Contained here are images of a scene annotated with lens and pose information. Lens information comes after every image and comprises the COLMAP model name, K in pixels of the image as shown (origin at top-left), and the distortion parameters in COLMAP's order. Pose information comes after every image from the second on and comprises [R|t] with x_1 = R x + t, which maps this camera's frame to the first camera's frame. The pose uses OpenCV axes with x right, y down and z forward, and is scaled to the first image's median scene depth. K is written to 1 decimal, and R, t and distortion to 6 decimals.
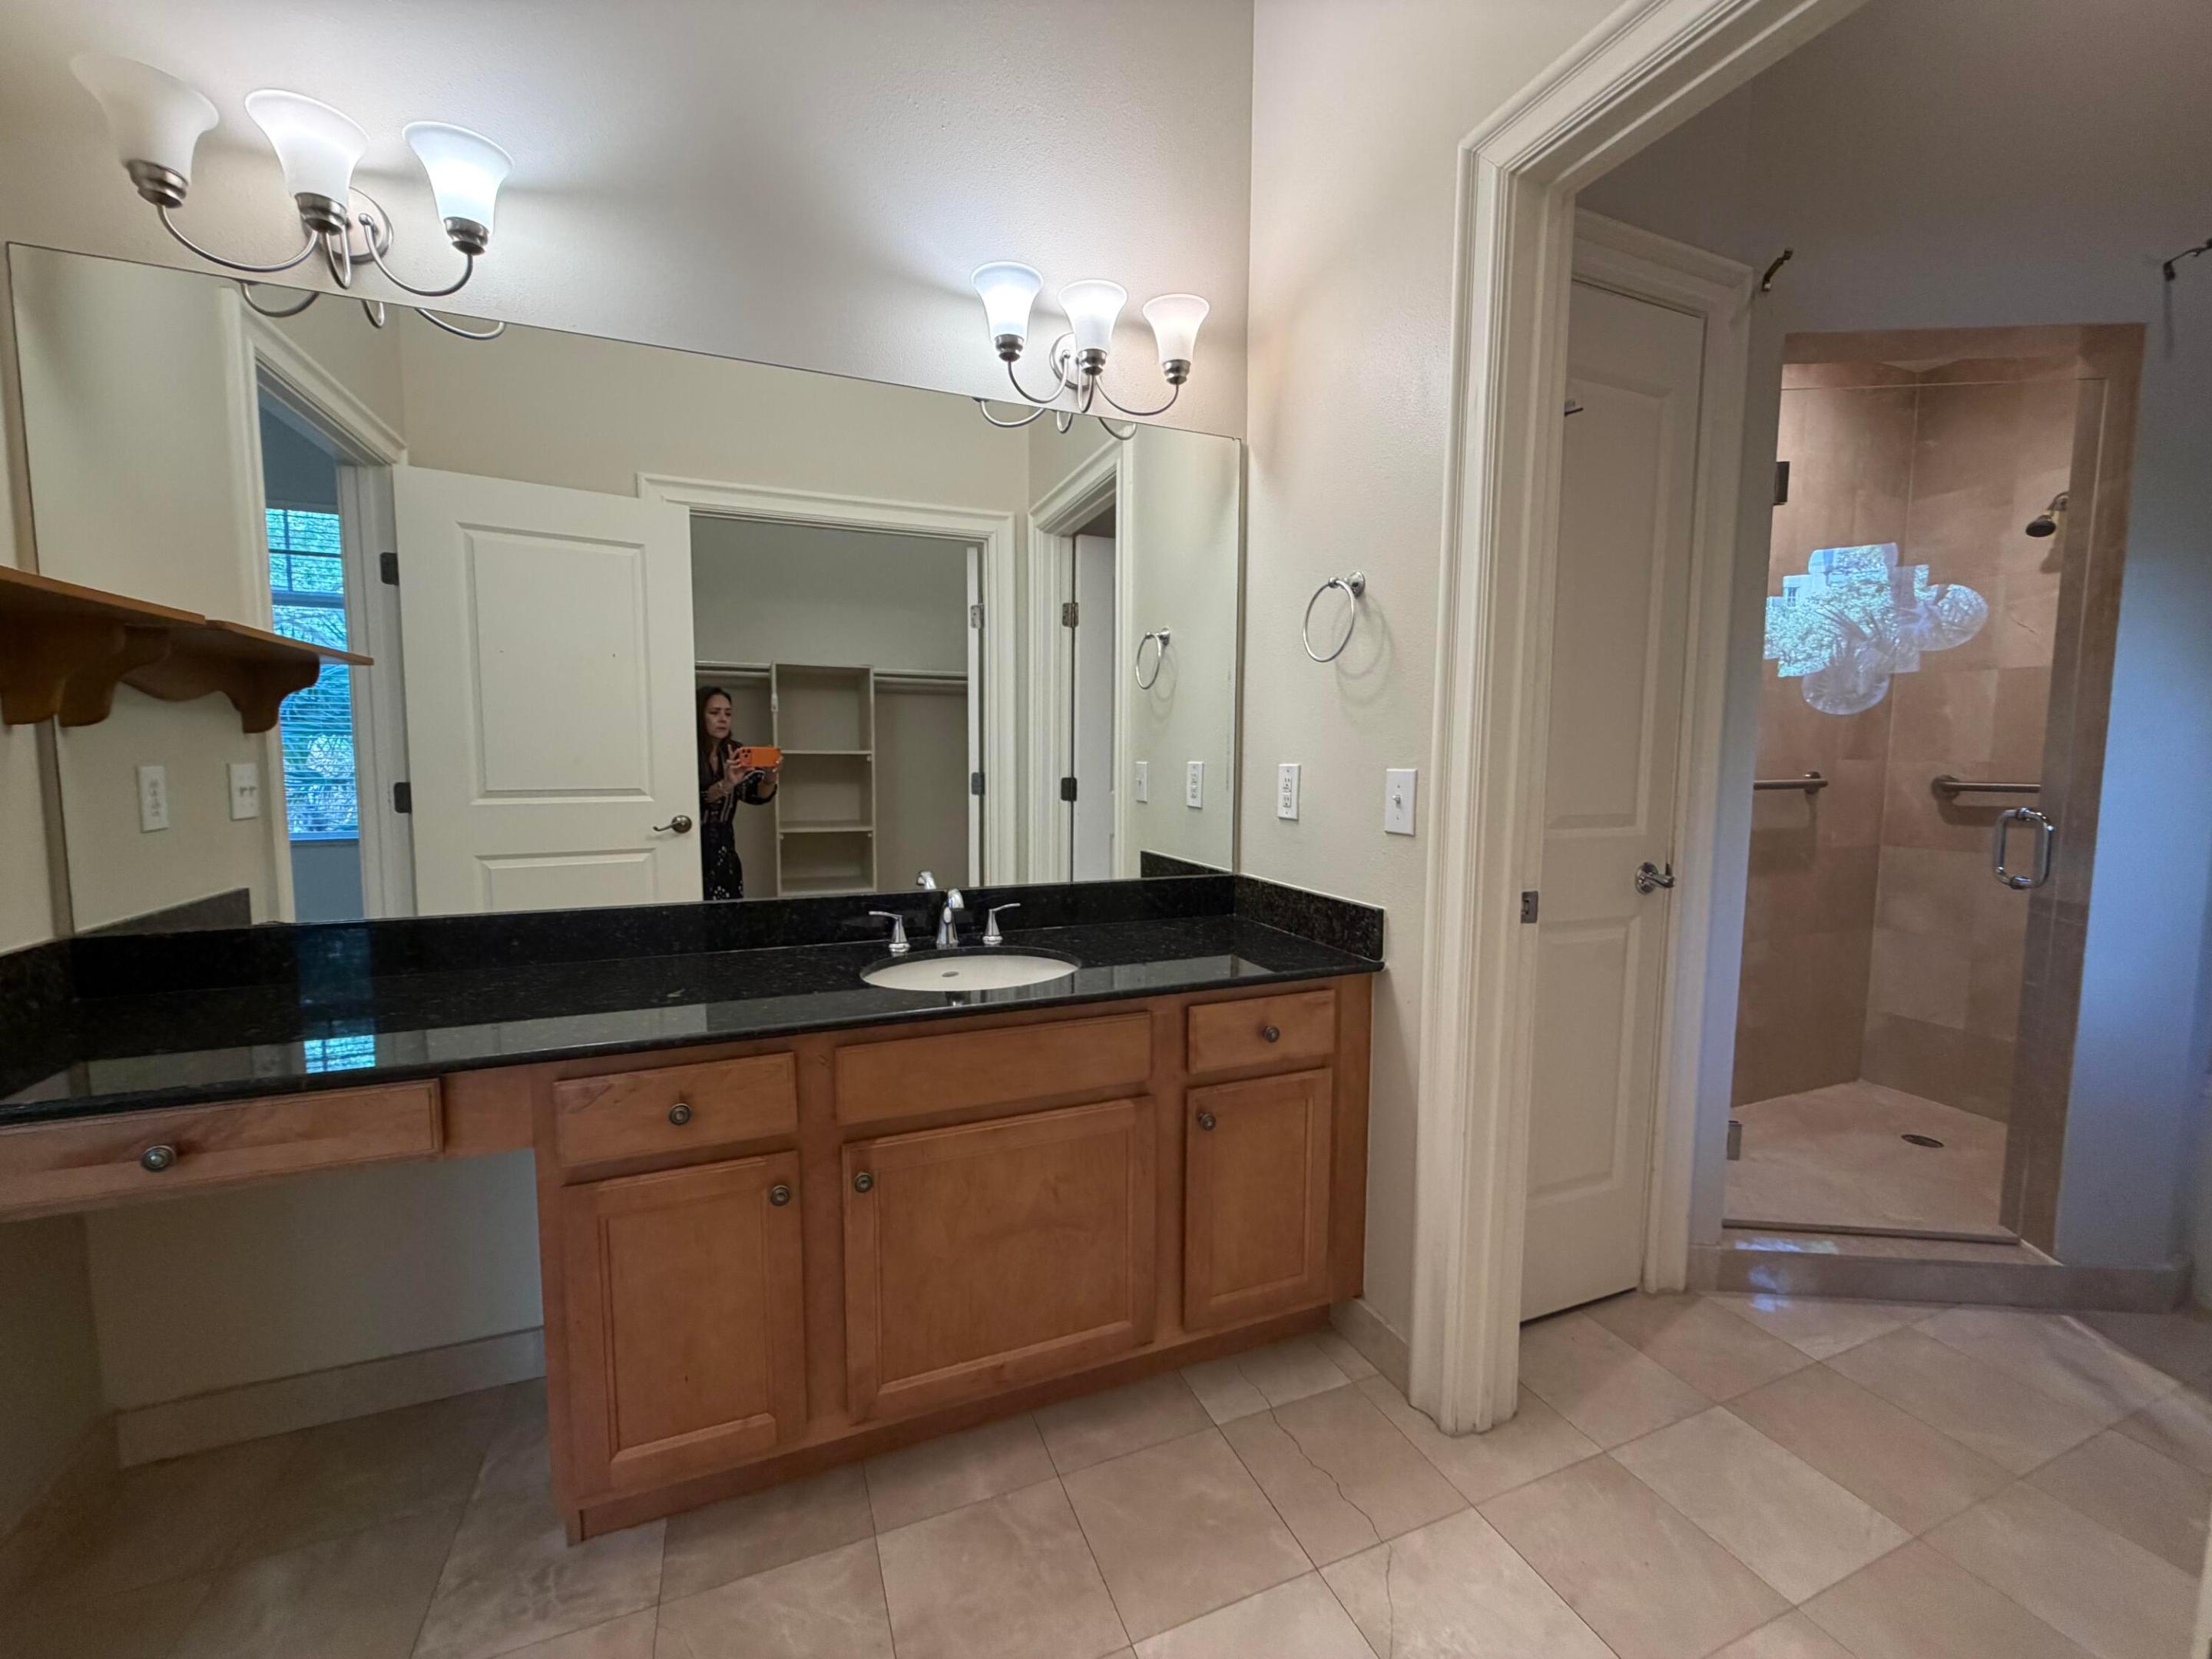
lens RADIAL K [[880.1, 0, 1110.6], [0, 880.1, 831.3], [0, 0, 1]] dist [-0.001087, 0.000549]
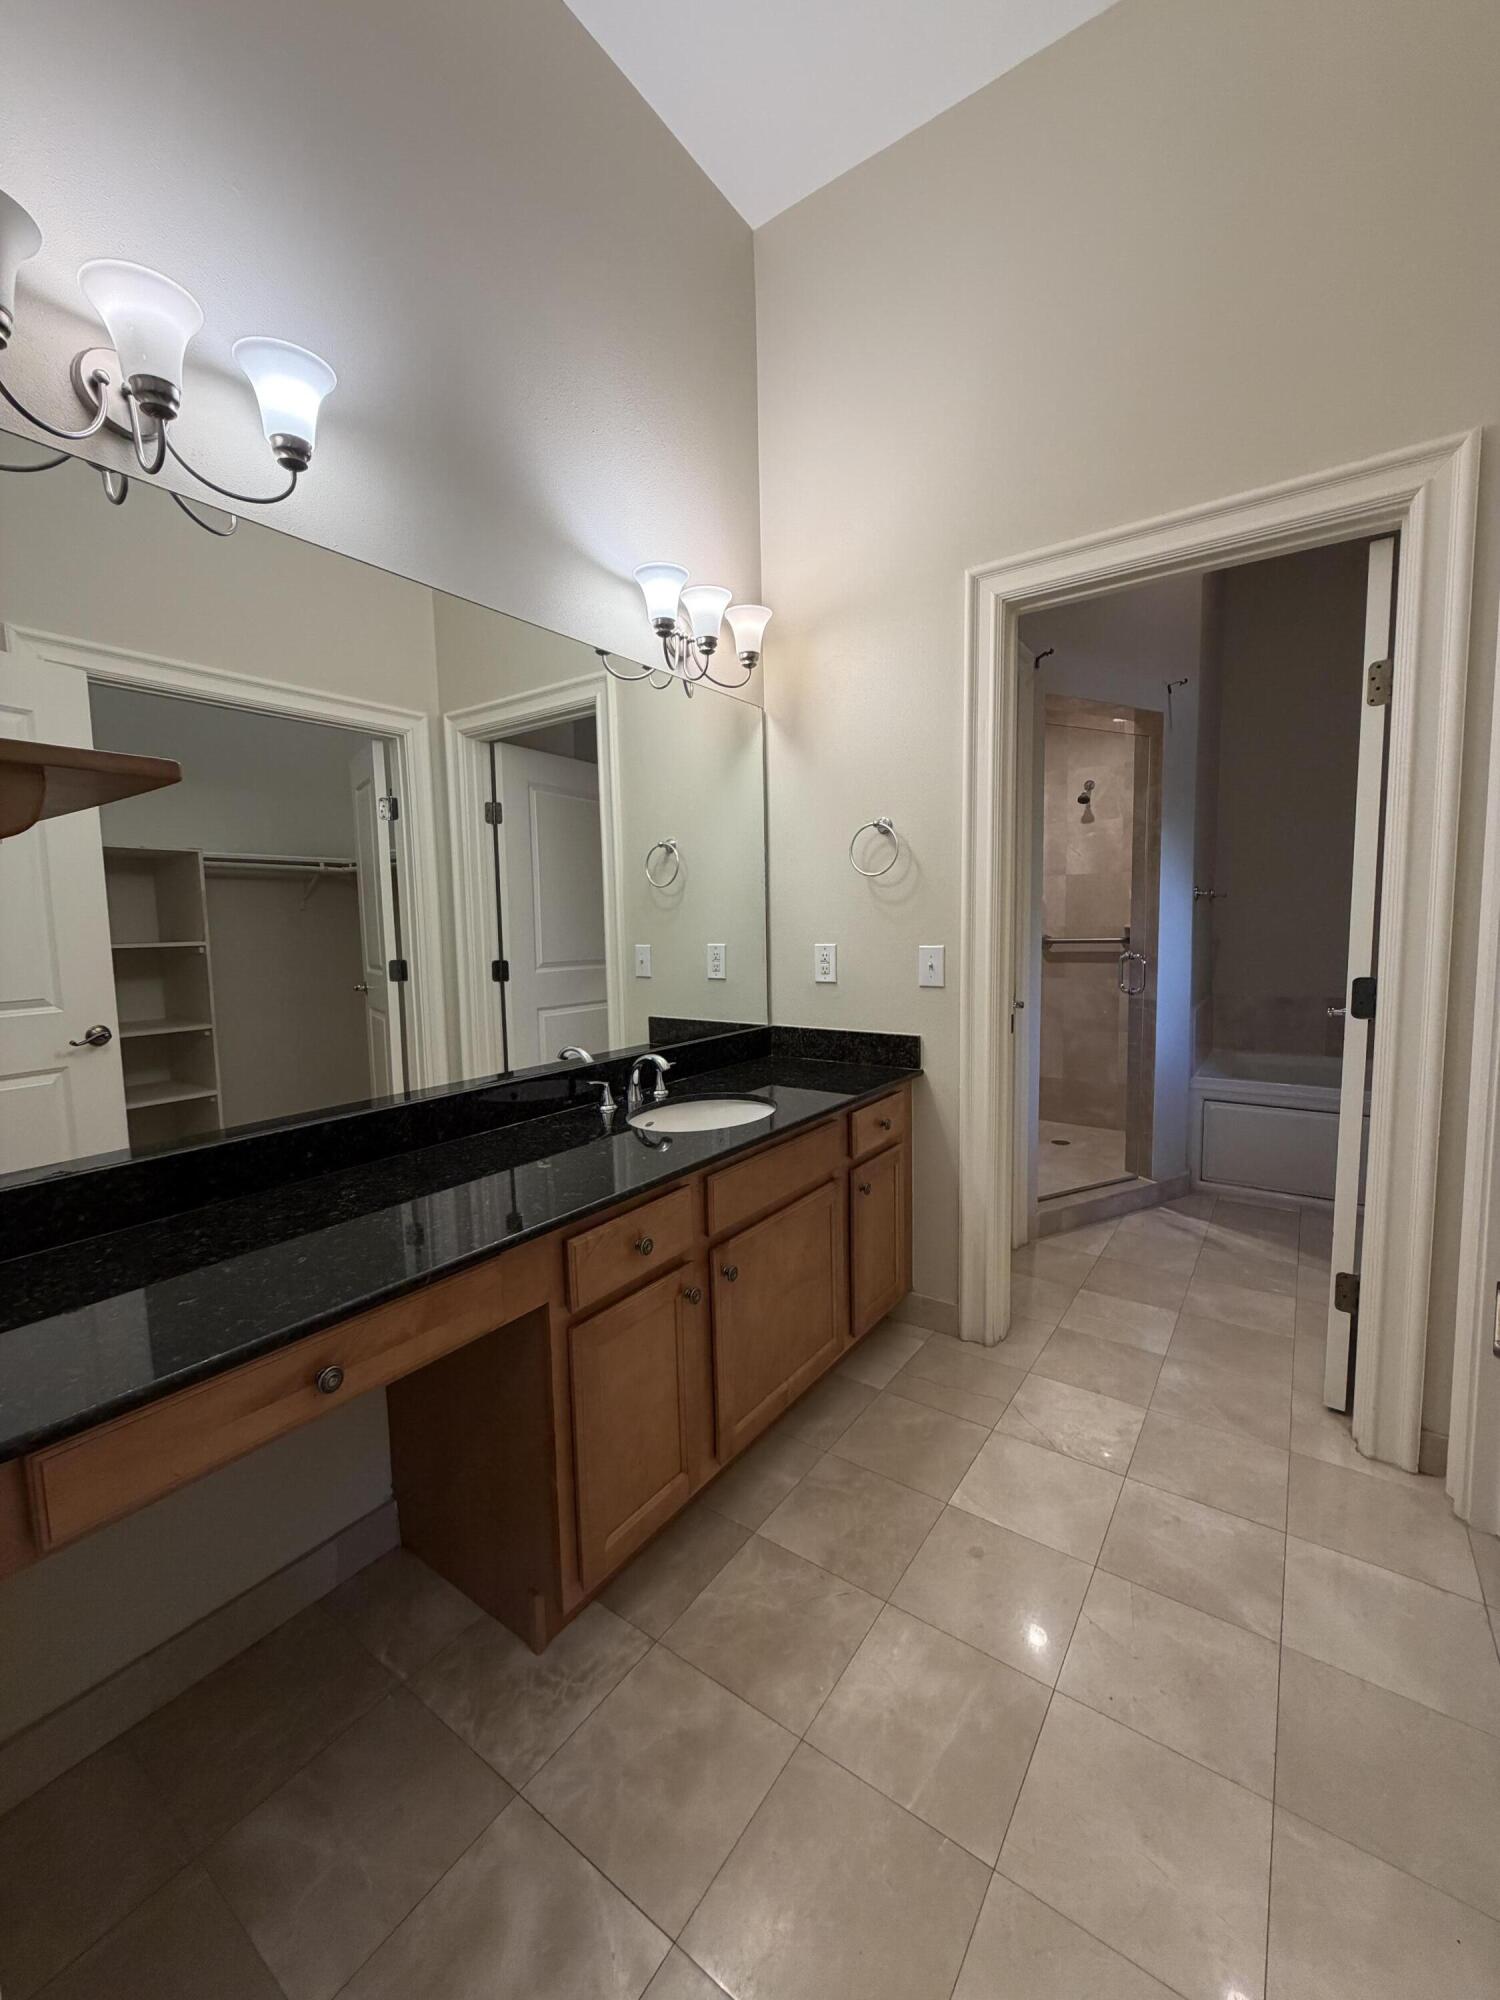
lens RADIAL K [[795.8, 0, 755.3], [0, 795.8, 996.3], [0, 0, 1]] dist [-0.001087, 0.000549]
pose [[0.839068, -0.072973, 0.539110, -0.602114], [0.071963, 0.997143, 0.022969, -0.030319], [-0.539246, 0.019523, 0.841922, -0.027045]]
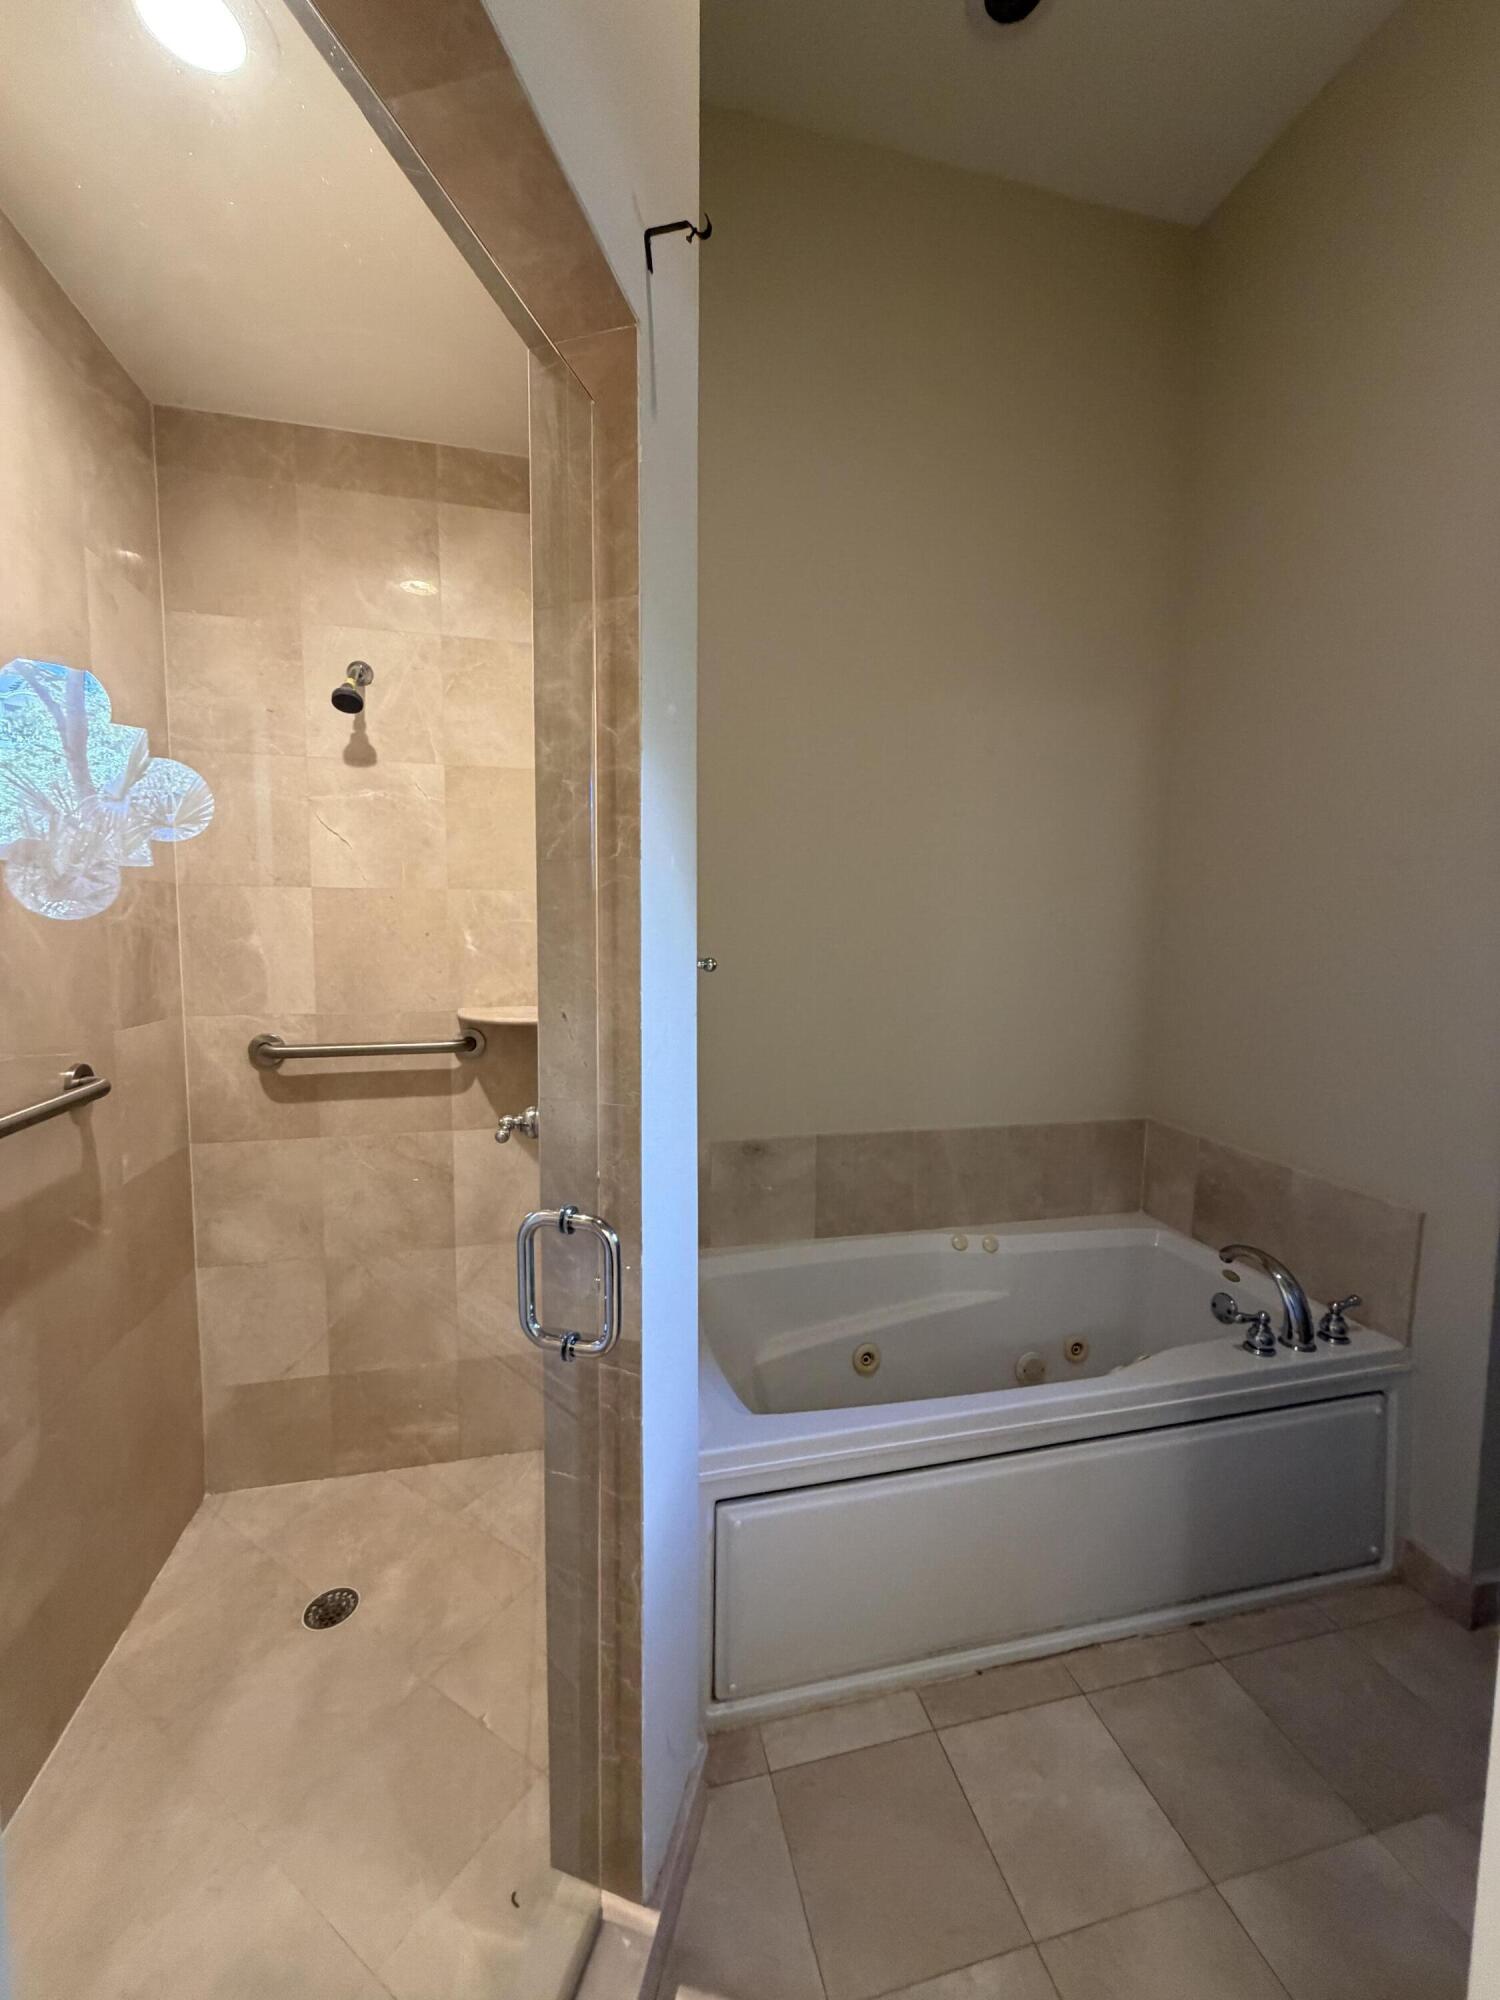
lens RADIAL K [[795.8, 0, 751.8], [0, 795.8, 990.3], [0, 0, 1]] dist [-0.001087, 0.000549]
pose [[0.143391, -0.087553, 0.985786, 0.594088], [0.077991, 0.993981, 0.076936, -0.177812], [-0.986588, 0.065850, 0.149356, 0.801132]]
